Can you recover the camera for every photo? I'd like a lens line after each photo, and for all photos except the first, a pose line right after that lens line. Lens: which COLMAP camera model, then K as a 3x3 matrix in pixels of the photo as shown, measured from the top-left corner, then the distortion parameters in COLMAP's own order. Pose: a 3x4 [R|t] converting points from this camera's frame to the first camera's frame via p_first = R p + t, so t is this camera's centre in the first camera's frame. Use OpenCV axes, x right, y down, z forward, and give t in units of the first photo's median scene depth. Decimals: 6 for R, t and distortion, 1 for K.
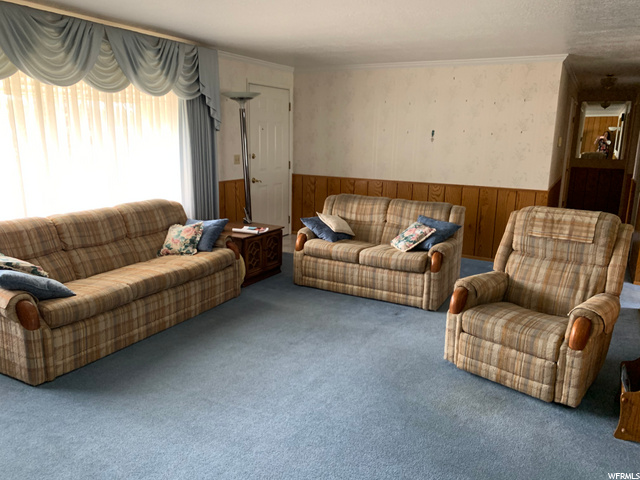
lens RADIAL K [[509.9, 0, 319.0], [0, 509.9, 220.5], [0, 0, 1]] dist [0.063054, -0.000970]
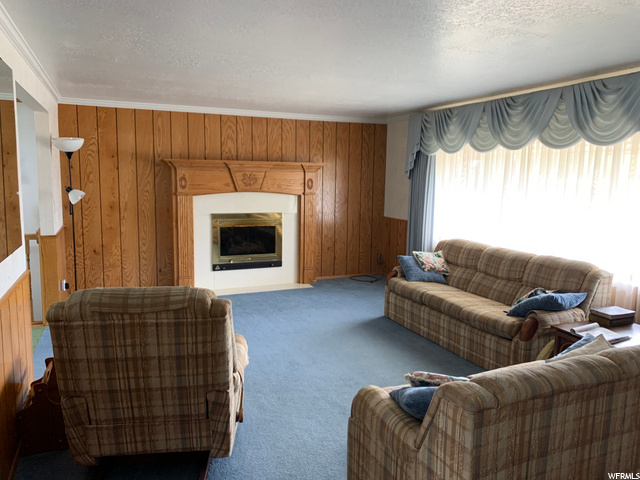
lens RADIAL K [[489.0, 0, 322.5], [0, 489.0, 236.7], [0, 0, 1]] dist [0.068877, -0.090872]
pose [[-0.608578, 0.067208, -0.790643, 0.793440], [-0.173239, 0.961116, 0.215045, -0.241974], [0.774352, 0.267842, -0.573271, 1.453309]]
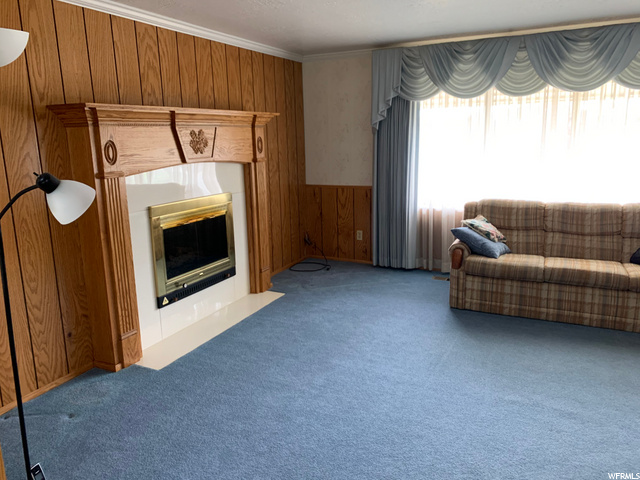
lens RADIAL K [[489.0, 0, 322.5], [0, 489.0, 236.7], [0, 0, 1]] dist [0.068877, -0.090872]
pose [[0.060743, 0.177909, -0.982170, 0.623768], [-0.157698, 0.973340, 0.166557, -0.039716], [0.985617, 0.144769, 0.087179, 0.410295]]
